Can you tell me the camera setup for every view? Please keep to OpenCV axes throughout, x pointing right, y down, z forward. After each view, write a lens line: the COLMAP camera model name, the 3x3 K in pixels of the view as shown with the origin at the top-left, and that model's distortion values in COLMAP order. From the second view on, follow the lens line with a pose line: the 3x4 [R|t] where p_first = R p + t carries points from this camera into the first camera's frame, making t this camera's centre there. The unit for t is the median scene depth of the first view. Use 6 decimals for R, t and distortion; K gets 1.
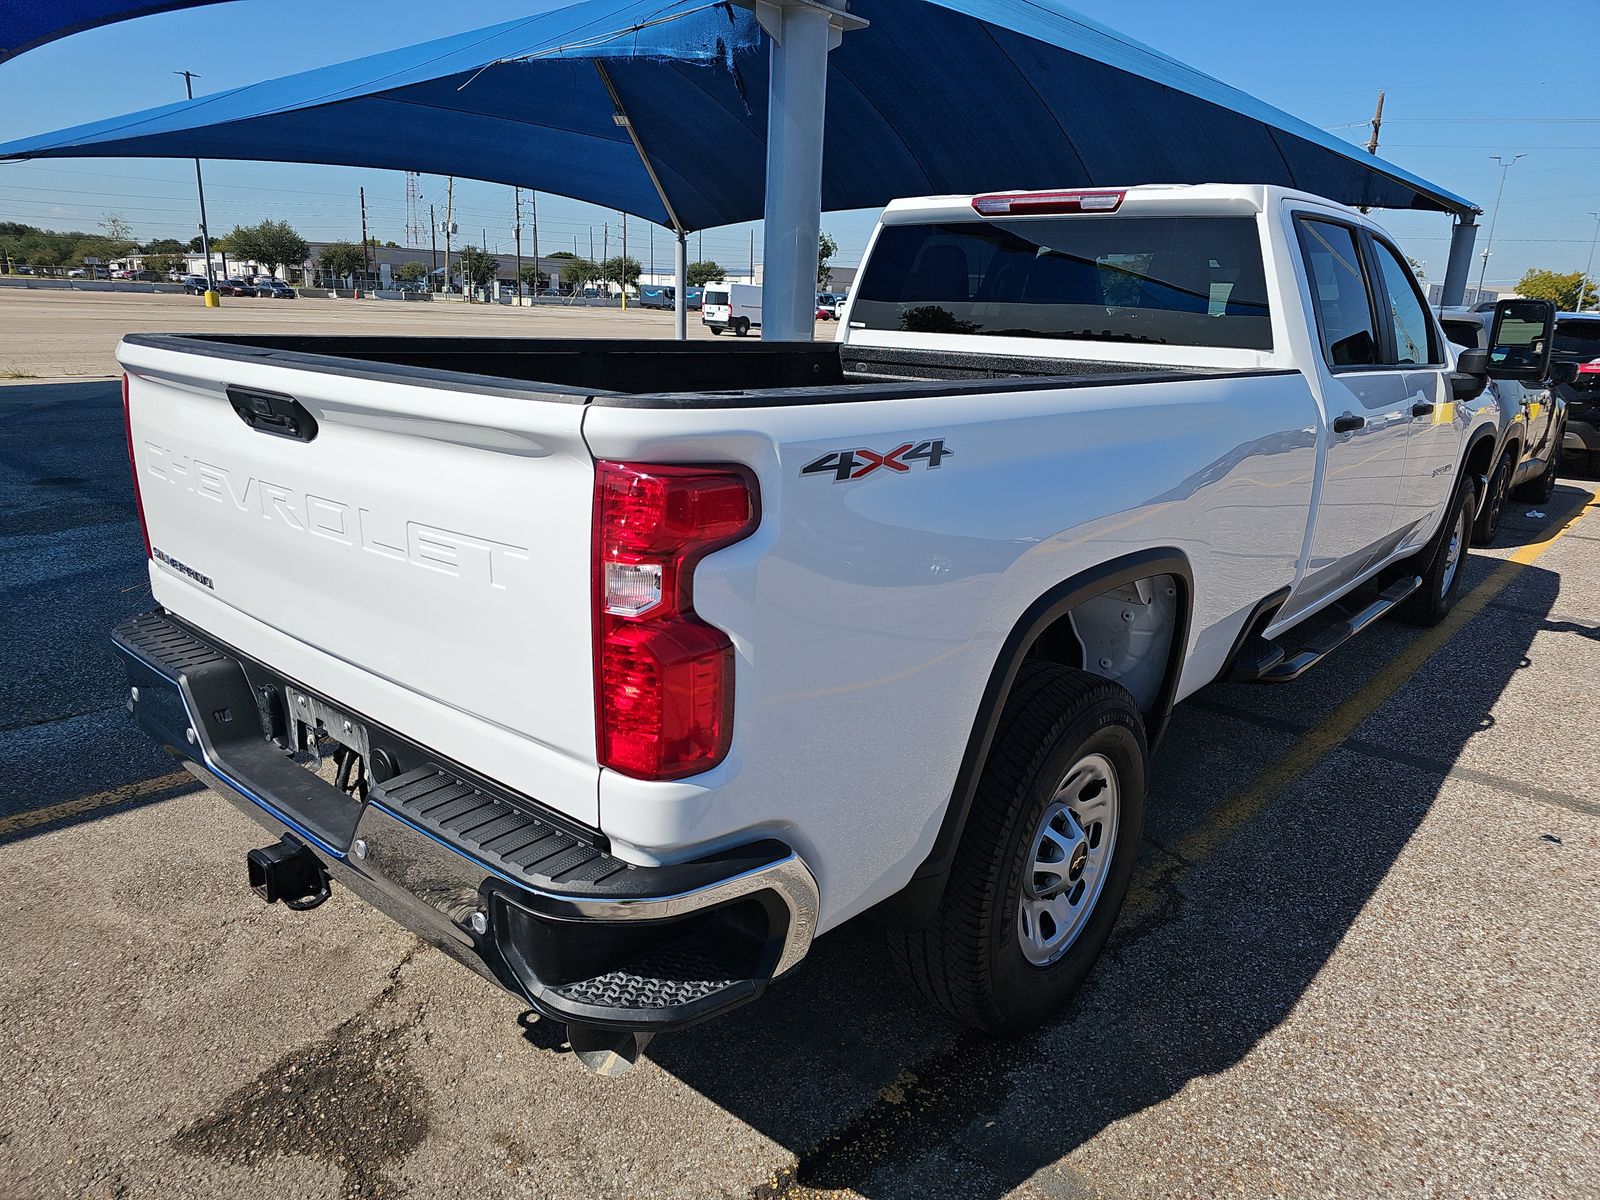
lens RADIAL K [[1071.1, 0, 786.3], [0, 1071.1, 596.2], [0, 0, 1]] dist [0.029052, -0.018625]
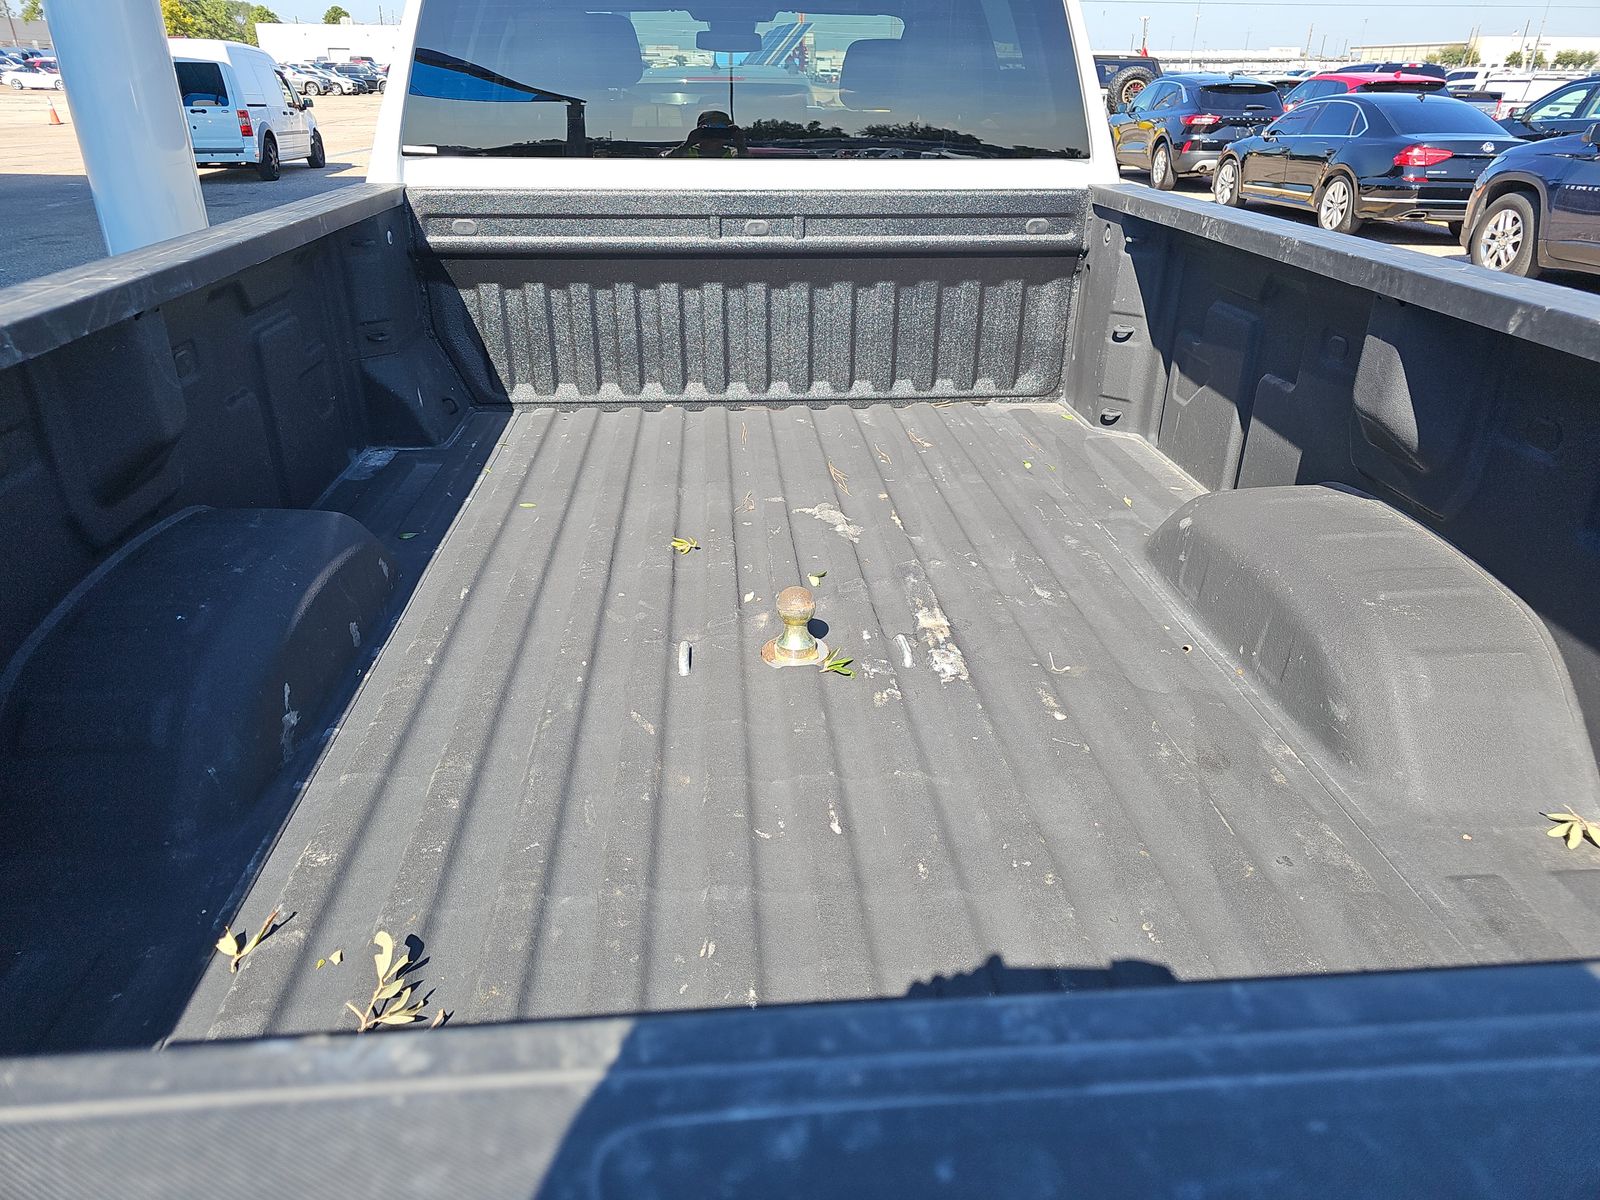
lens RADIAL K [[1071.1, 0, 798.7], [0, 1071.1, 599.8], [0, 0, 1]] dist [0.029052, -0.018625]
pose [[0.696684, -0.343835, 0.629610, -0.273575], [0.207281, 0.936702, 0.282178, -0.167459], [-0.686780, -0.066083, 0.723856, 0.480540]]
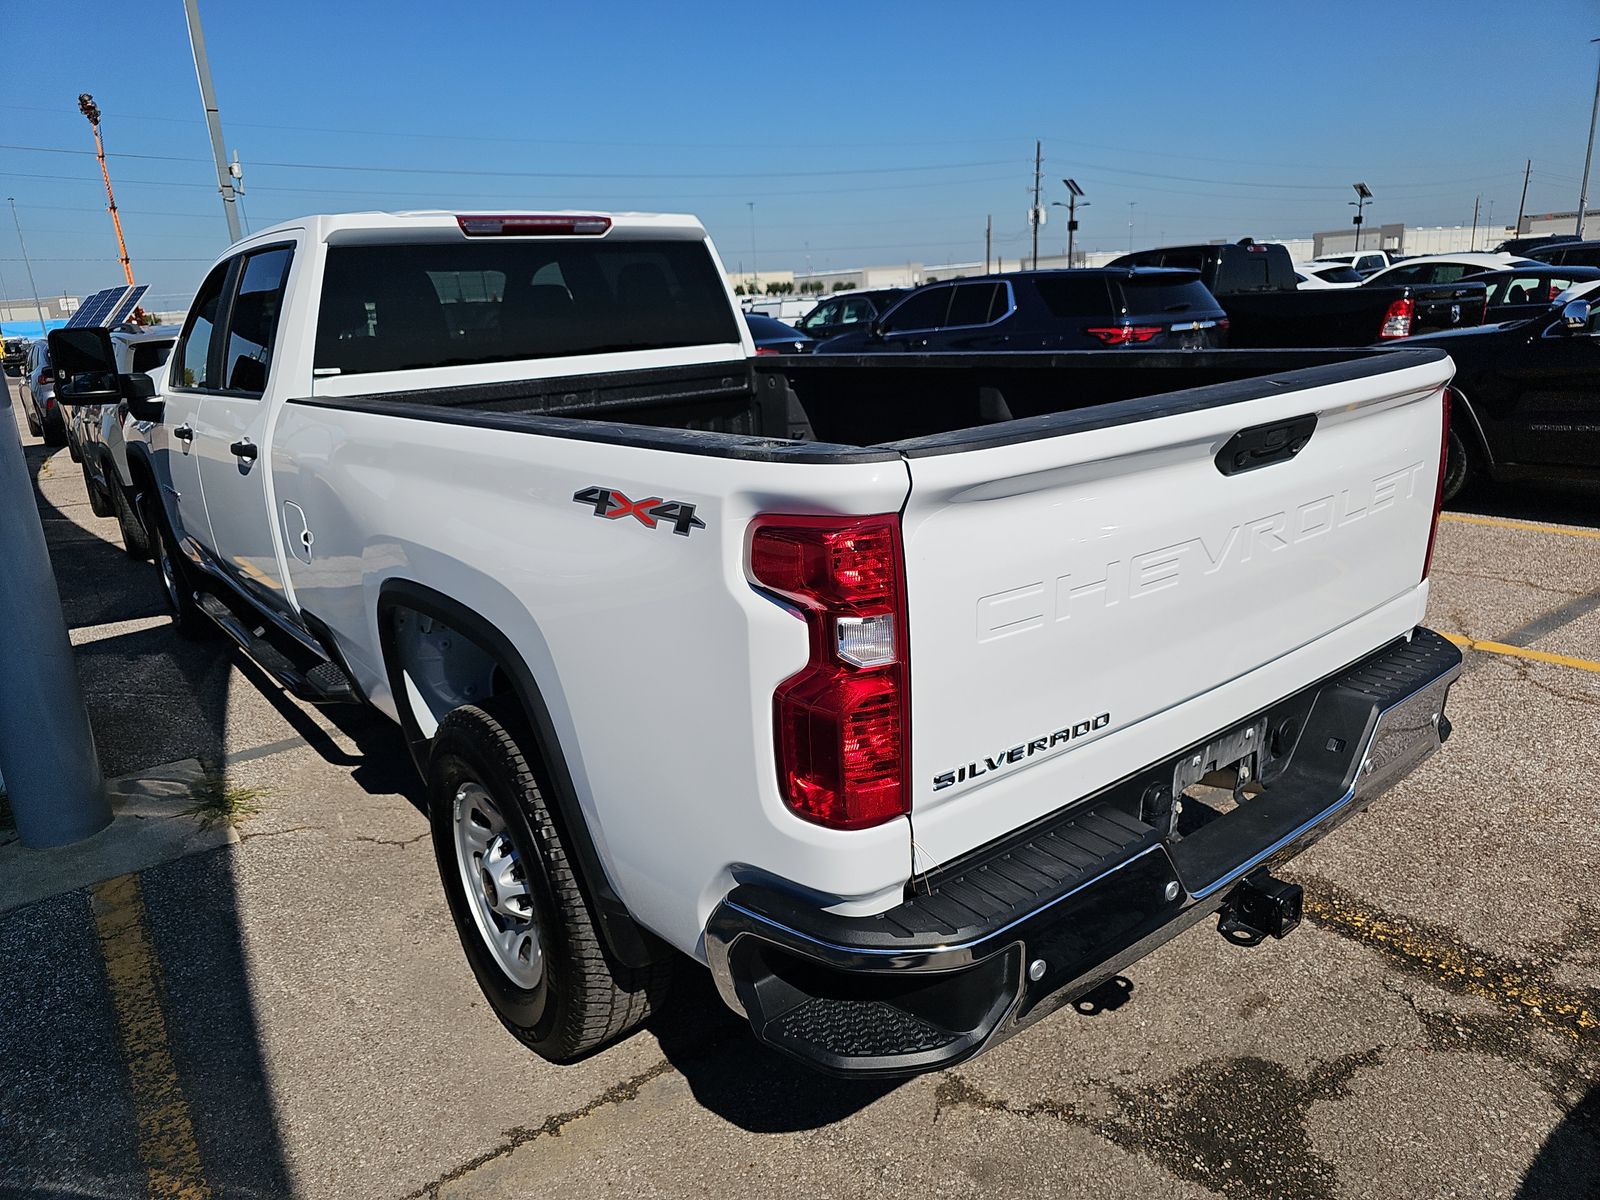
lens RADIAL K [[1071.1, 0, 794.4], [0, 1071.1, 605.5], [0, 0, 1]] dist [0.029052, -0.018625]
pose [[0.180337, -0.314983, 0.931807, -0.751934], [0.320820, 0.914367, 0.246998, -0.206150], [-0.929813, 0.254399, 0.265947, 0.585210]]
